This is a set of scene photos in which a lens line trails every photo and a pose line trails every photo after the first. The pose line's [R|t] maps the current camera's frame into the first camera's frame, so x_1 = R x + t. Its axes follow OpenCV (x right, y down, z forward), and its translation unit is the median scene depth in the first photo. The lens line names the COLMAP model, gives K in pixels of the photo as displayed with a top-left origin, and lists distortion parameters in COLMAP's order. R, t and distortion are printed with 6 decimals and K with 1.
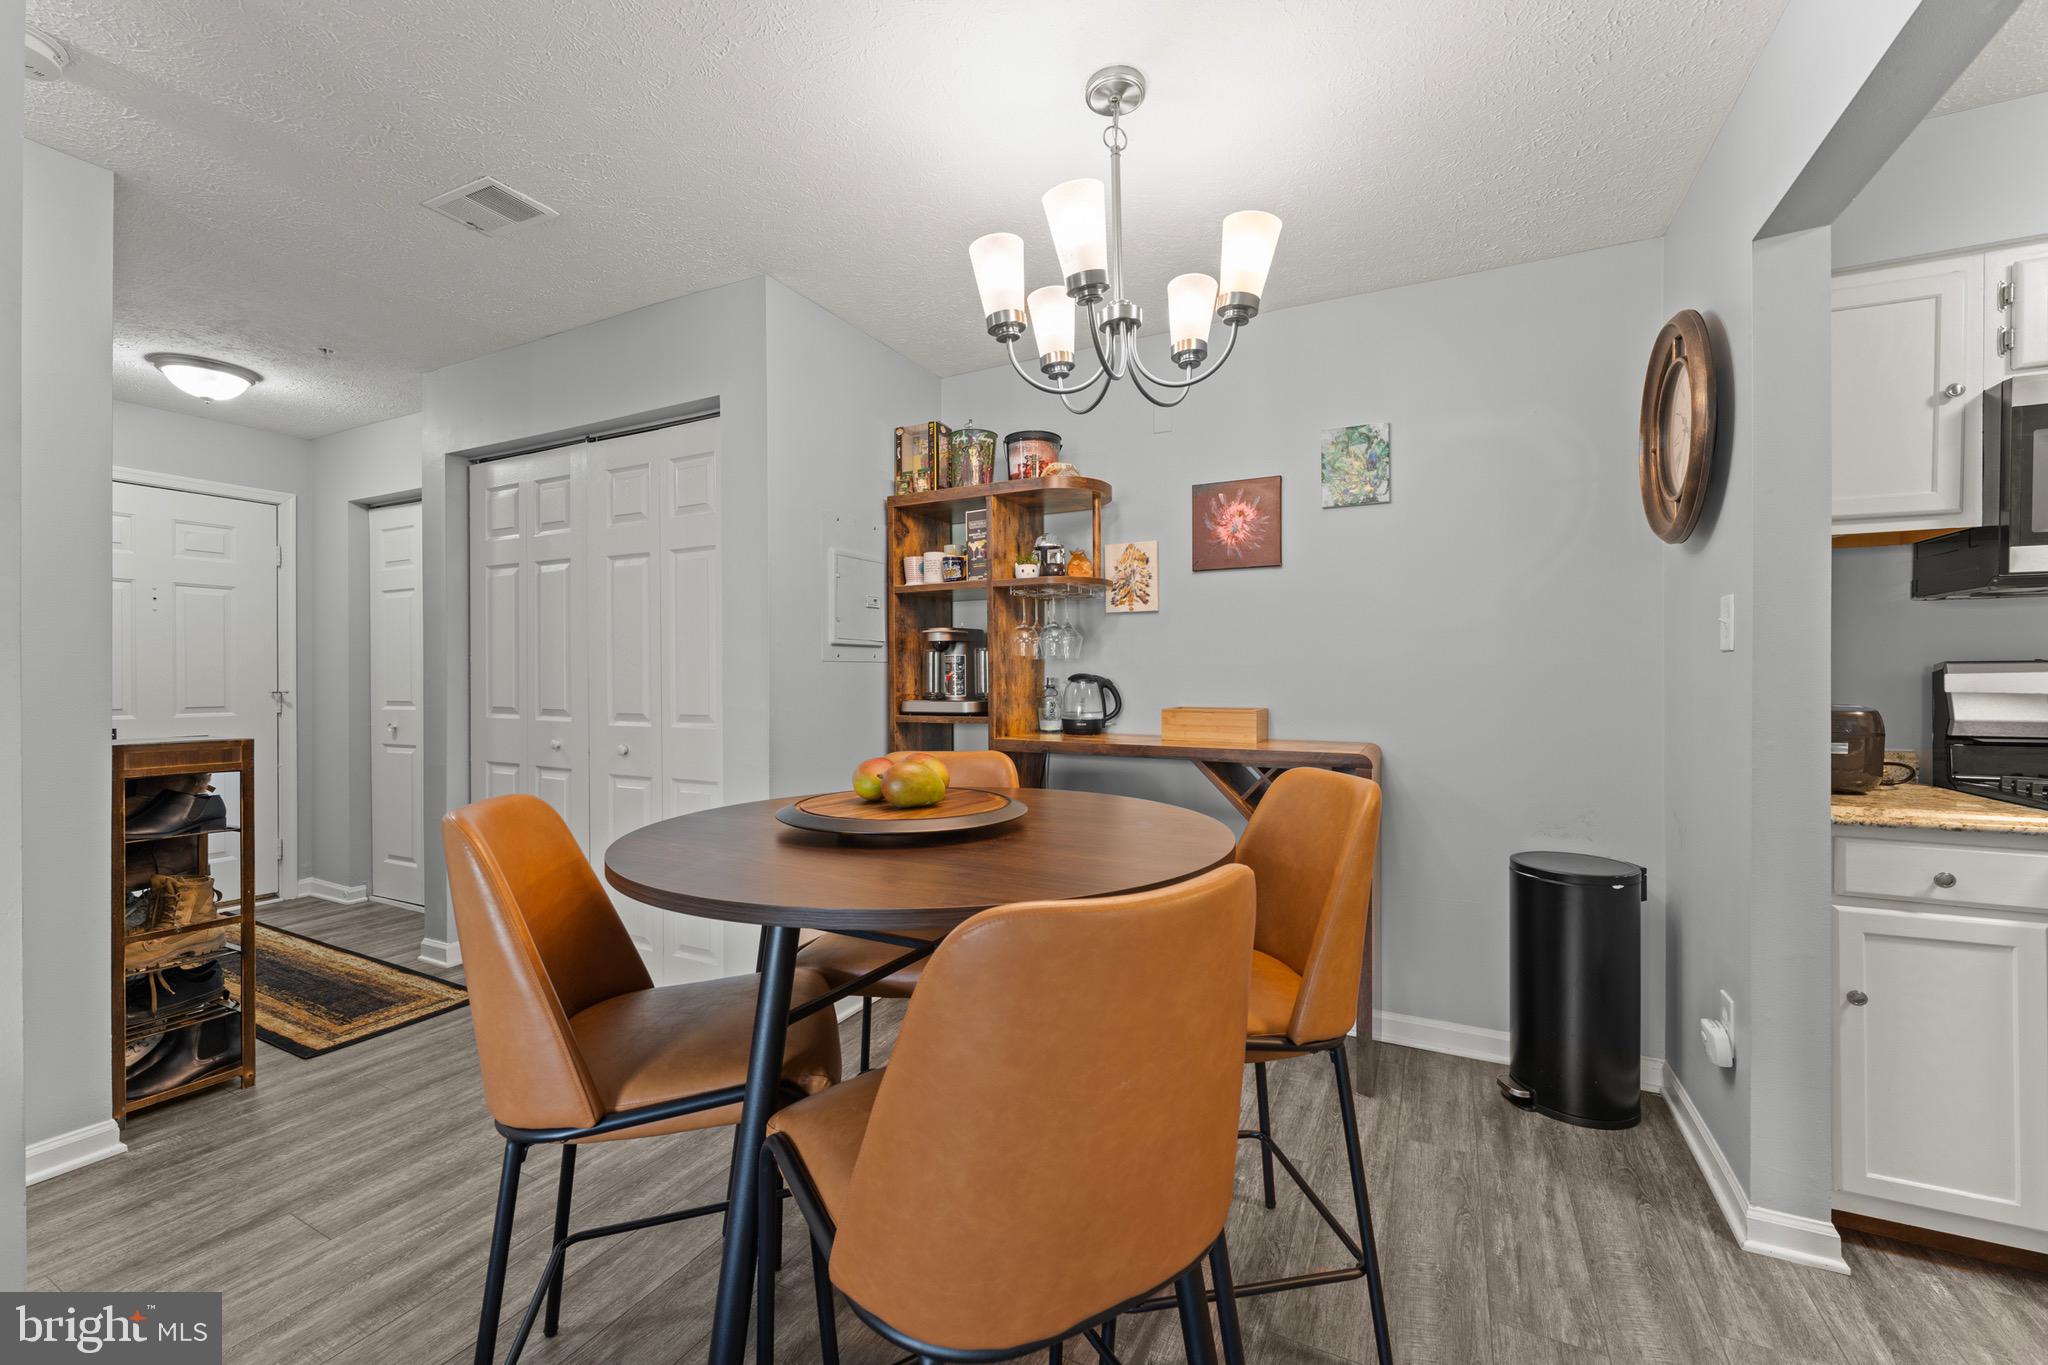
lens RADIAL K [[848.5, 0, 1031.5], [0, 848.5, 680.7], [0, 0, 1]] dist [0.022895, -0.007474]
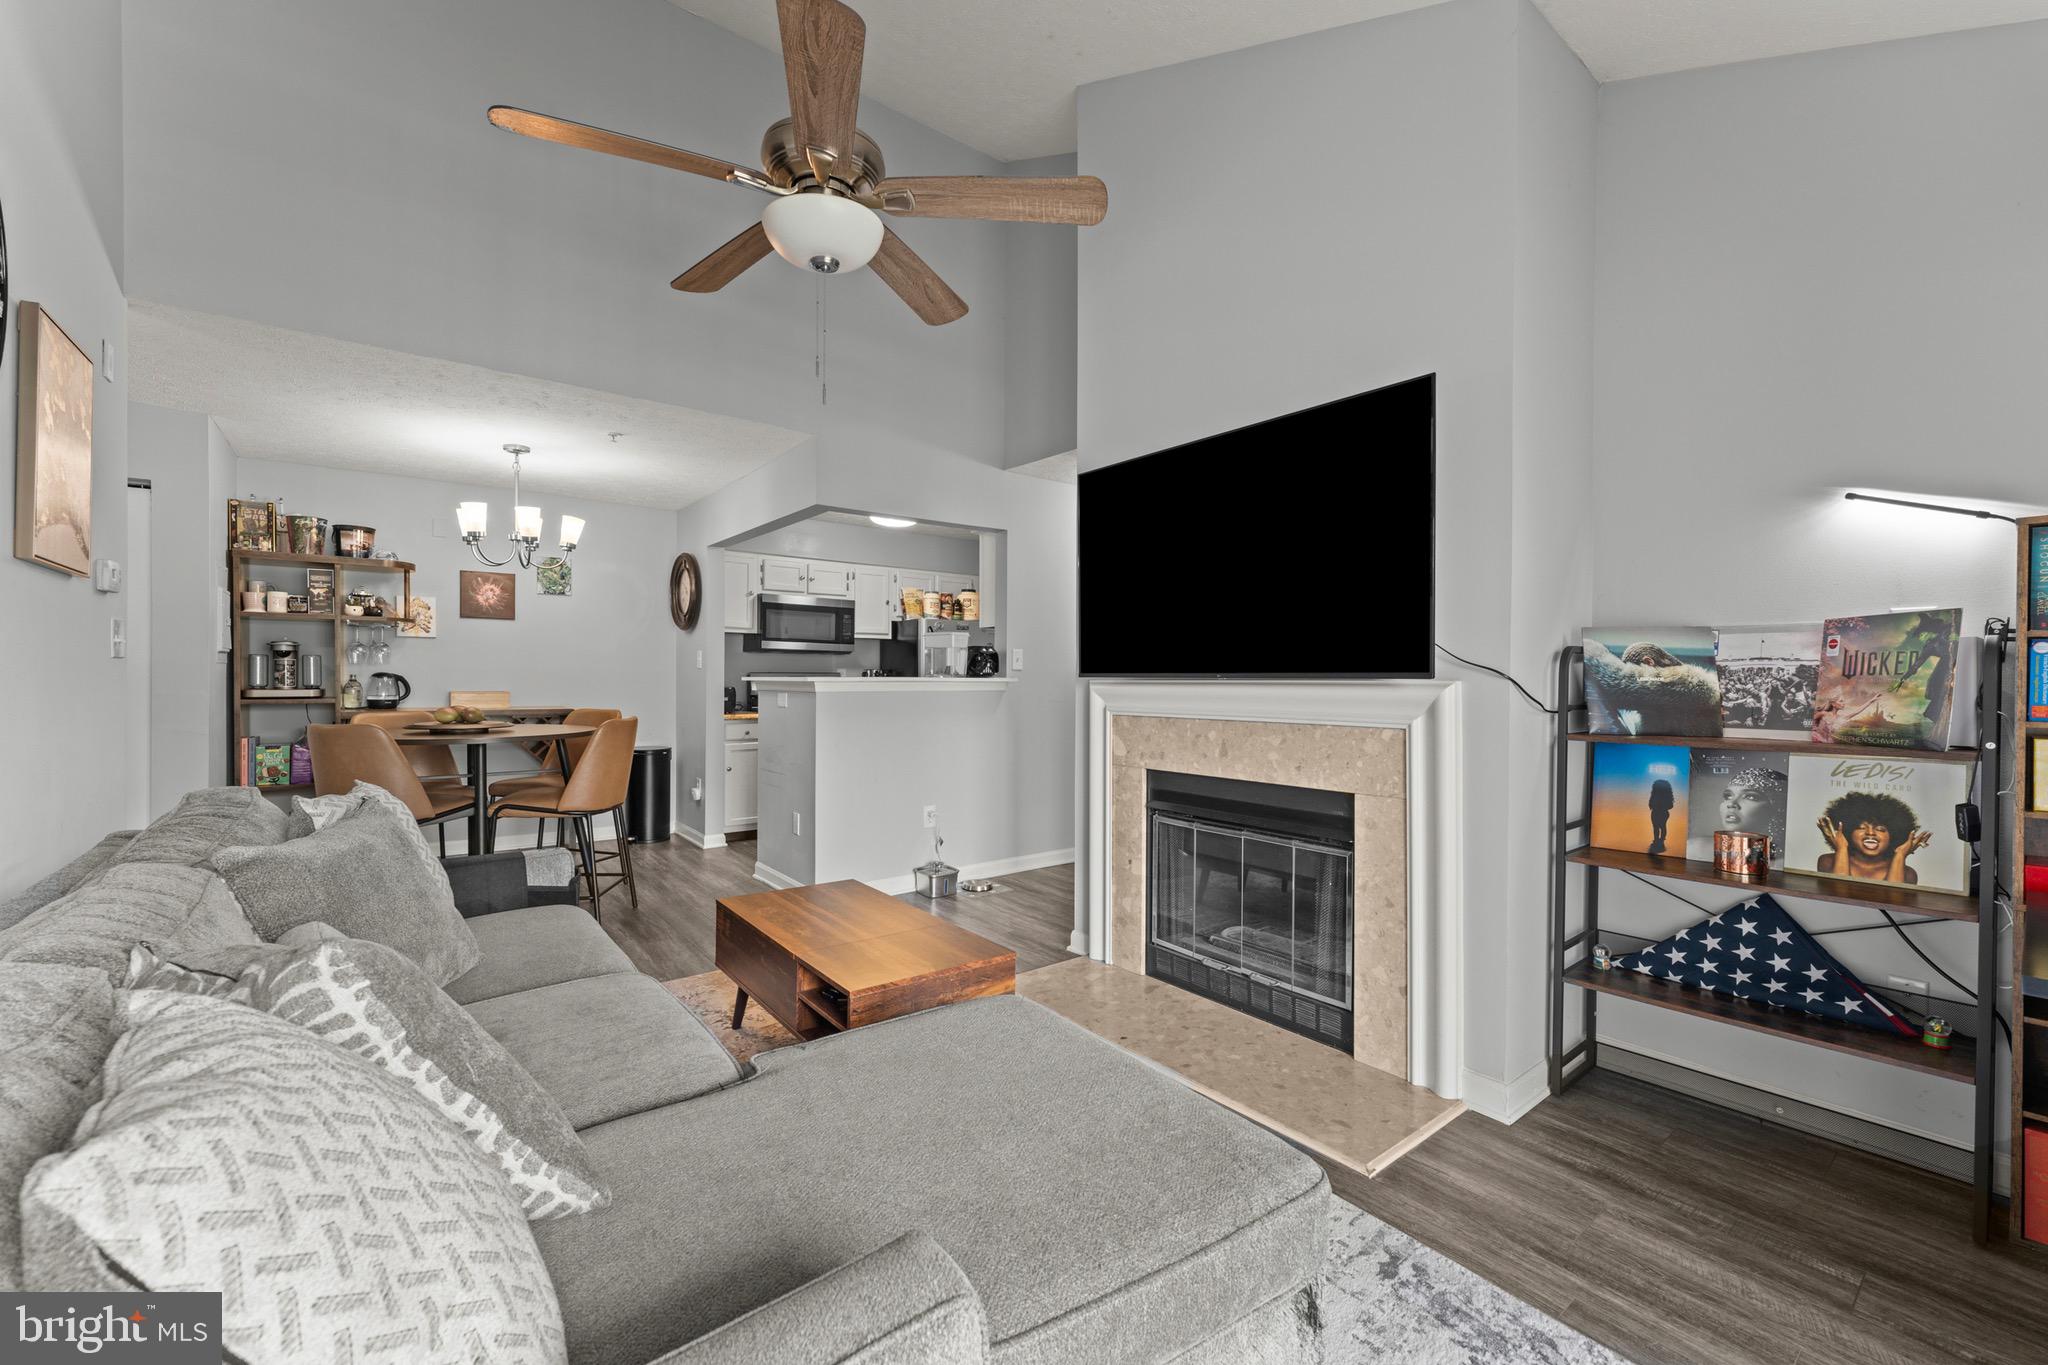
lens RADIAL K [[843.4, 0, 1024.0], [0, 843.4, 682.5], [0, 0, 1]] dist [0.002290, 0.000313]
pose [[0.447307, 0.000005, 0.894380, -0.915629], [-0.004860, 0.999985, 0.002425, 0.003289], [-0.894367, -0.005431, 0.447301, -0.931388]]
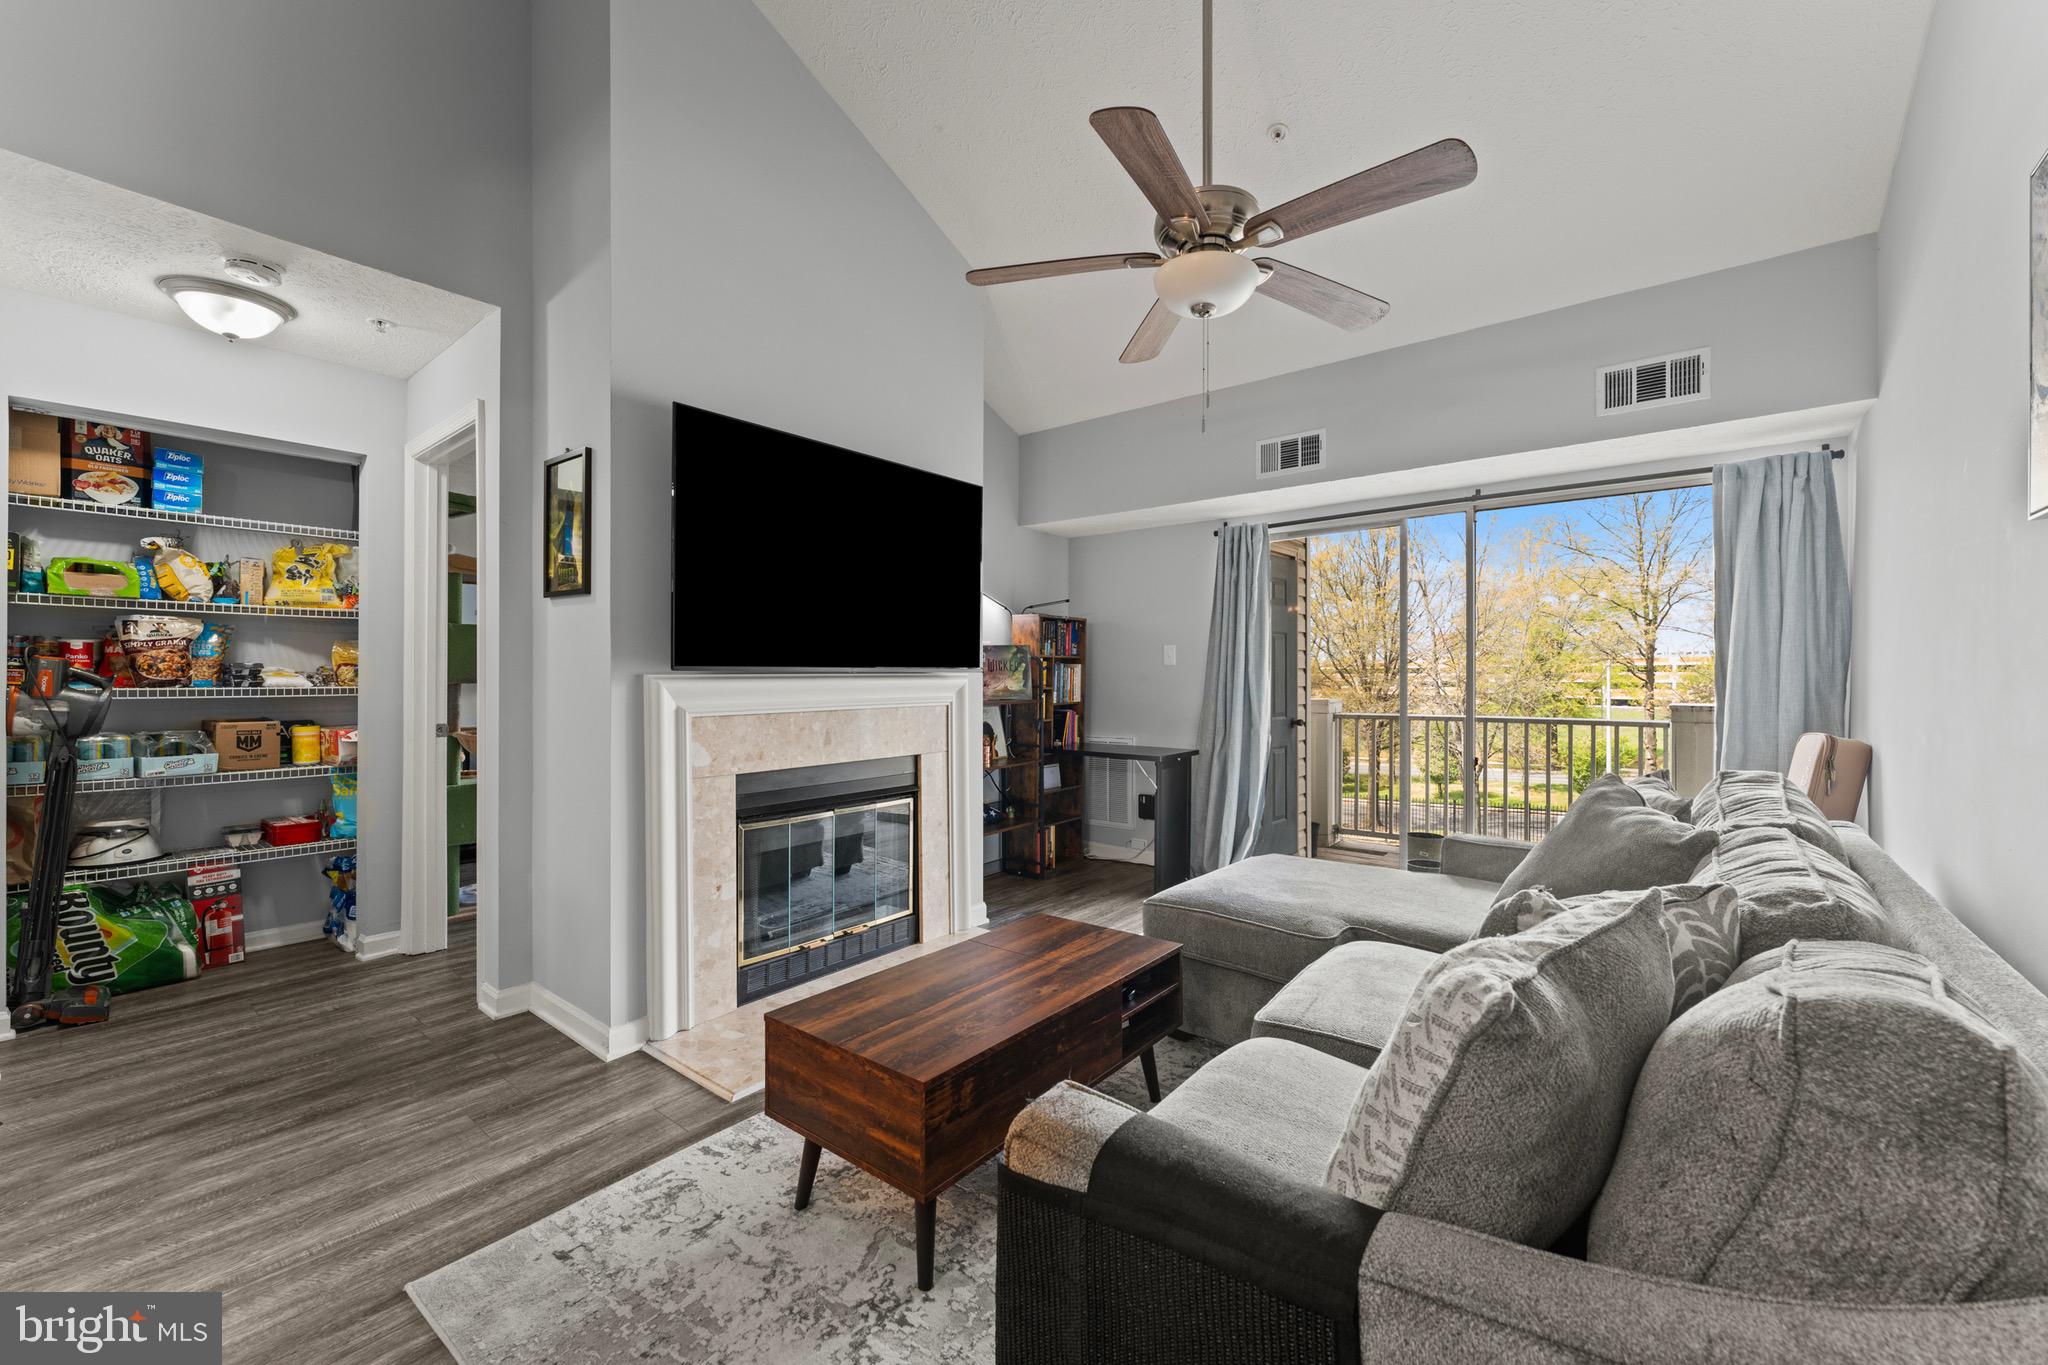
lens RADIAL K [[843.4, 0, 1024.0], [0, 843.4, 682.5], [0, 0, 1]] dist [0.002290, 0.000313]
pose [[-0.979604, 0.000977, 0.200937, -0.379874], [0.003047, 0.999945, 0.009992, 0.002989], [-0.200916, 0.010400, -0.979553, 0.303549]]
